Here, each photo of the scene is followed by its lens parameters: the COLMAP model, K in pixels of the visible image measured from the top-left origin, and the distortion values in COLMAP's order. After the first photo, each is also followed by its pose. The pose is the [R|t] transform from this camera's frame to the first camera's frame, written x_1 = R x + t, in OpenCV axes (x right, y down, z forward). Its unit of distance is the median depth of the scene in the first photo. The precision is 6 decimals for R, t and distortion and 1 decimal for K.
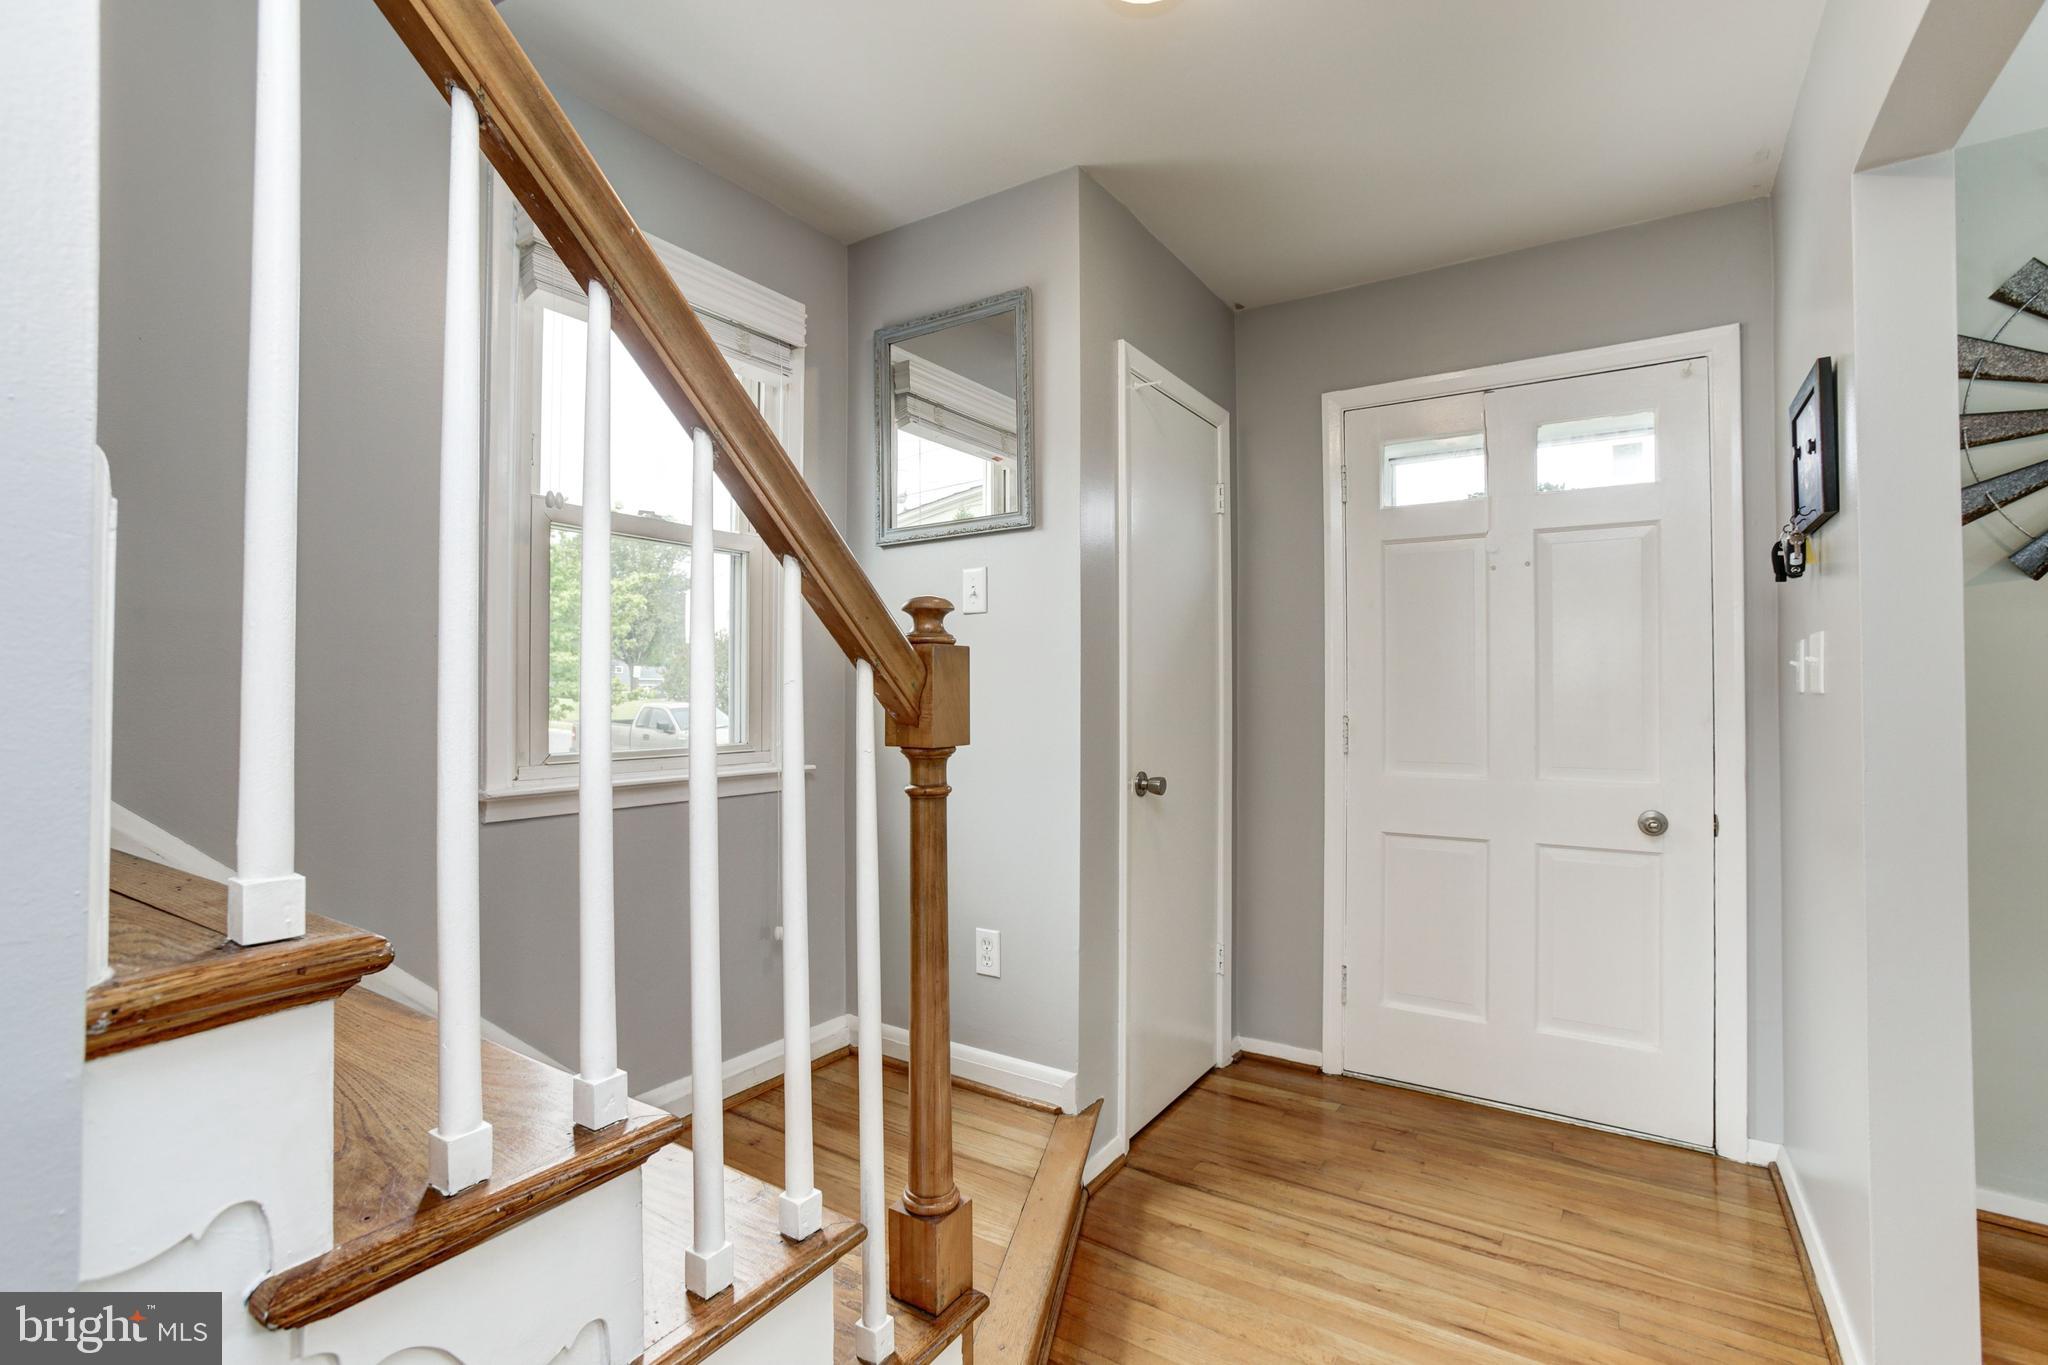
lens RADIAL K [[928.0, 0, 1031.0], [0, 928.0, 692.1], [0, 0, 1]] dist [-0.041216, 0.019609]
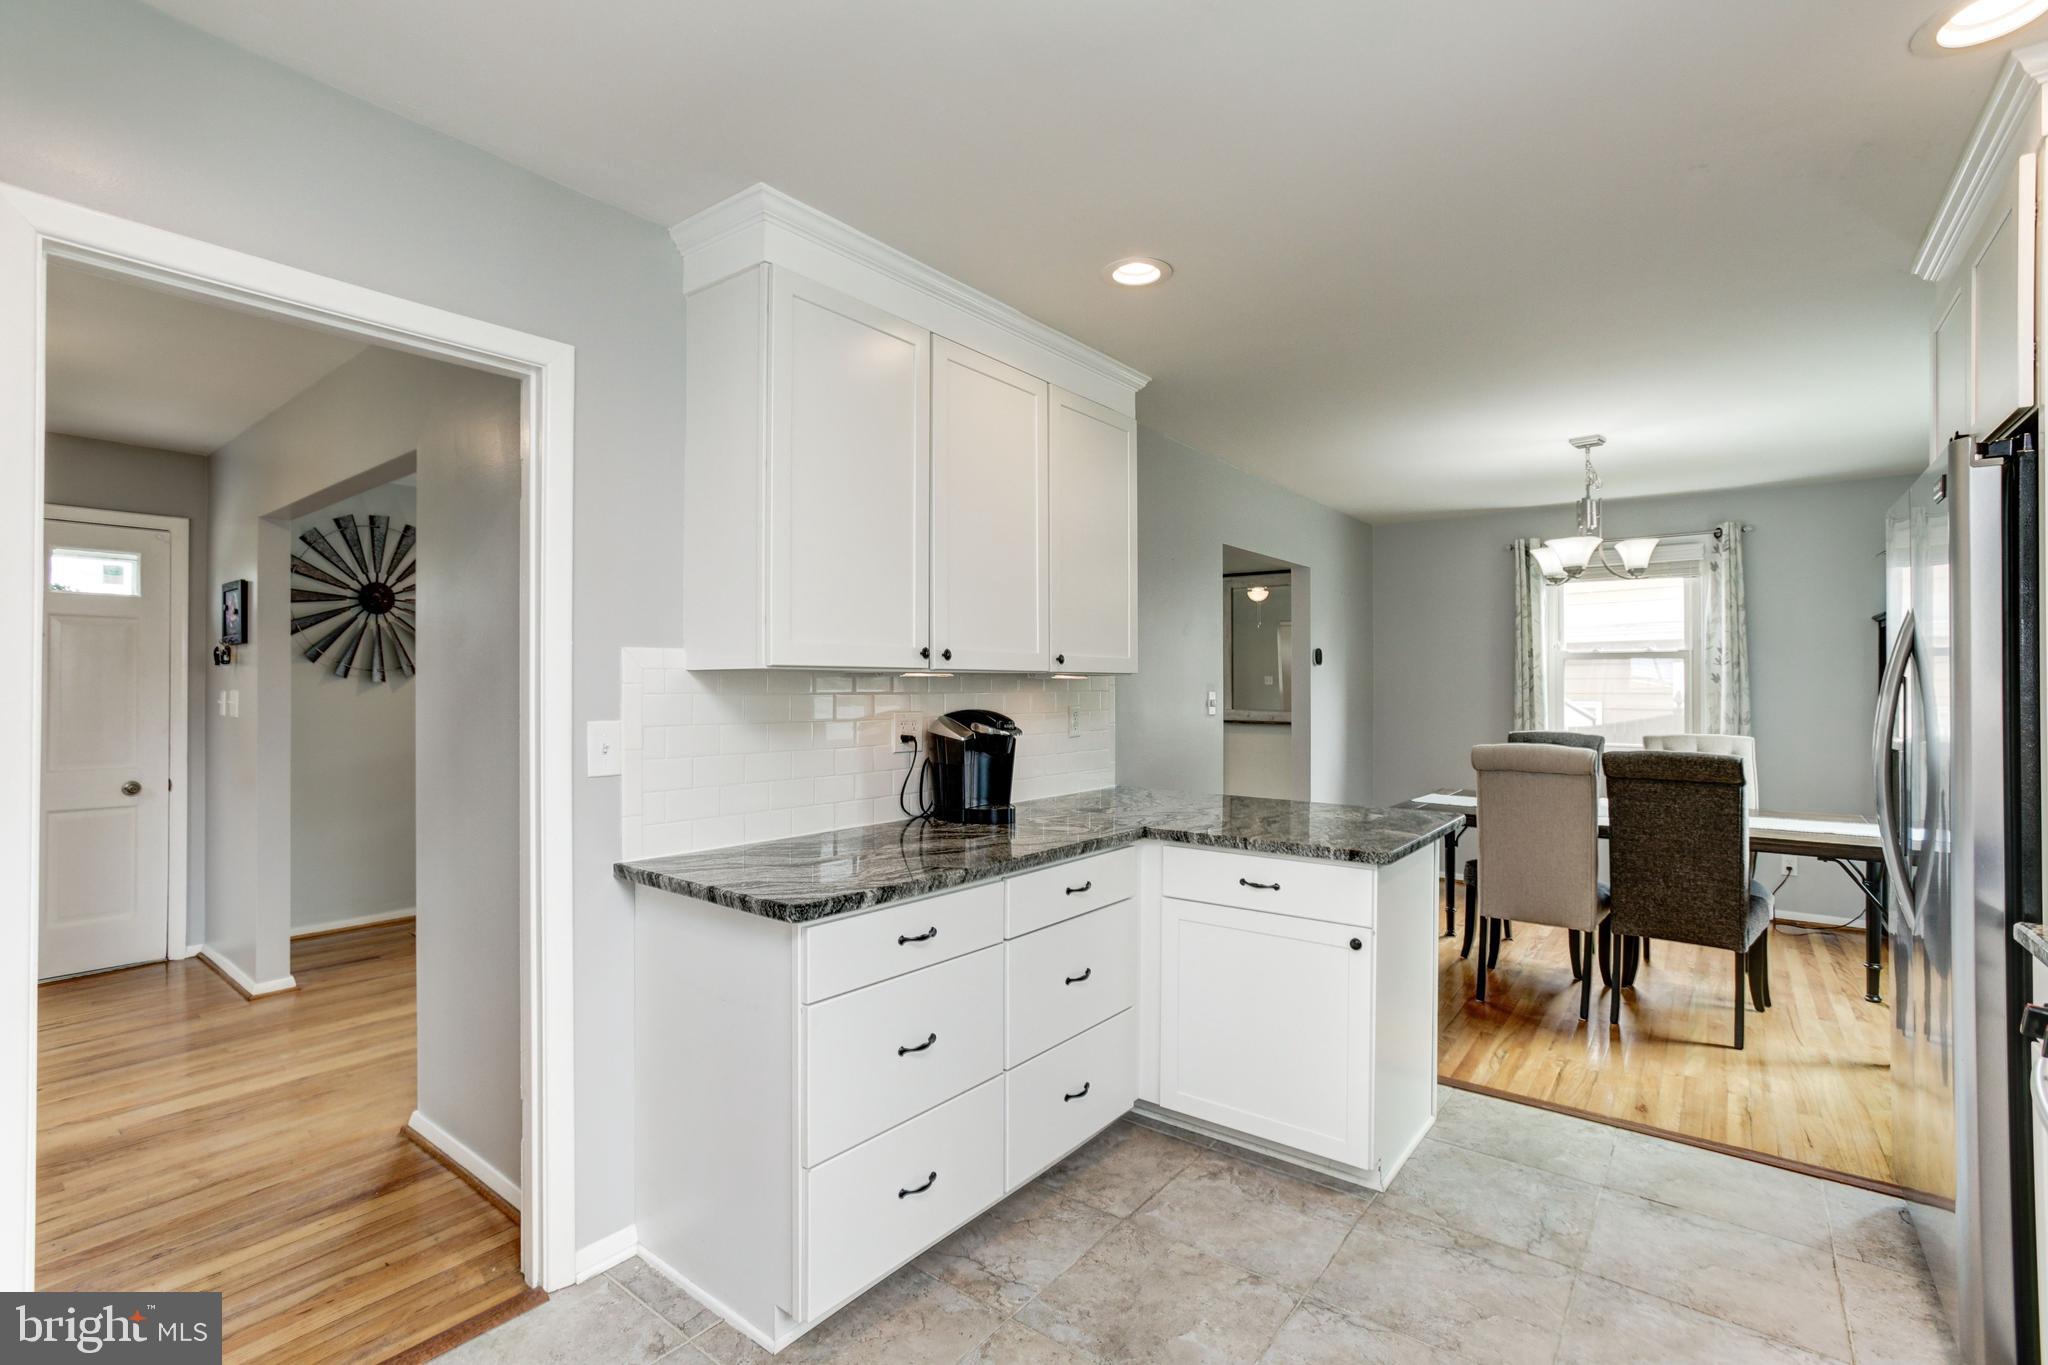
lens RADIAL K [[928.0, 0, 1031.2], [0, 928.0, 677.3], [0, 0, 1]] dist [-0.041216, 0.019609]
pose [[0.080659, 0.014016, 0.996643, -1.003604], [-0.011803, 0.999844, -0.013106, -0.074315], [-0.996672, -0.010707, 0.080812, -0.945722]]
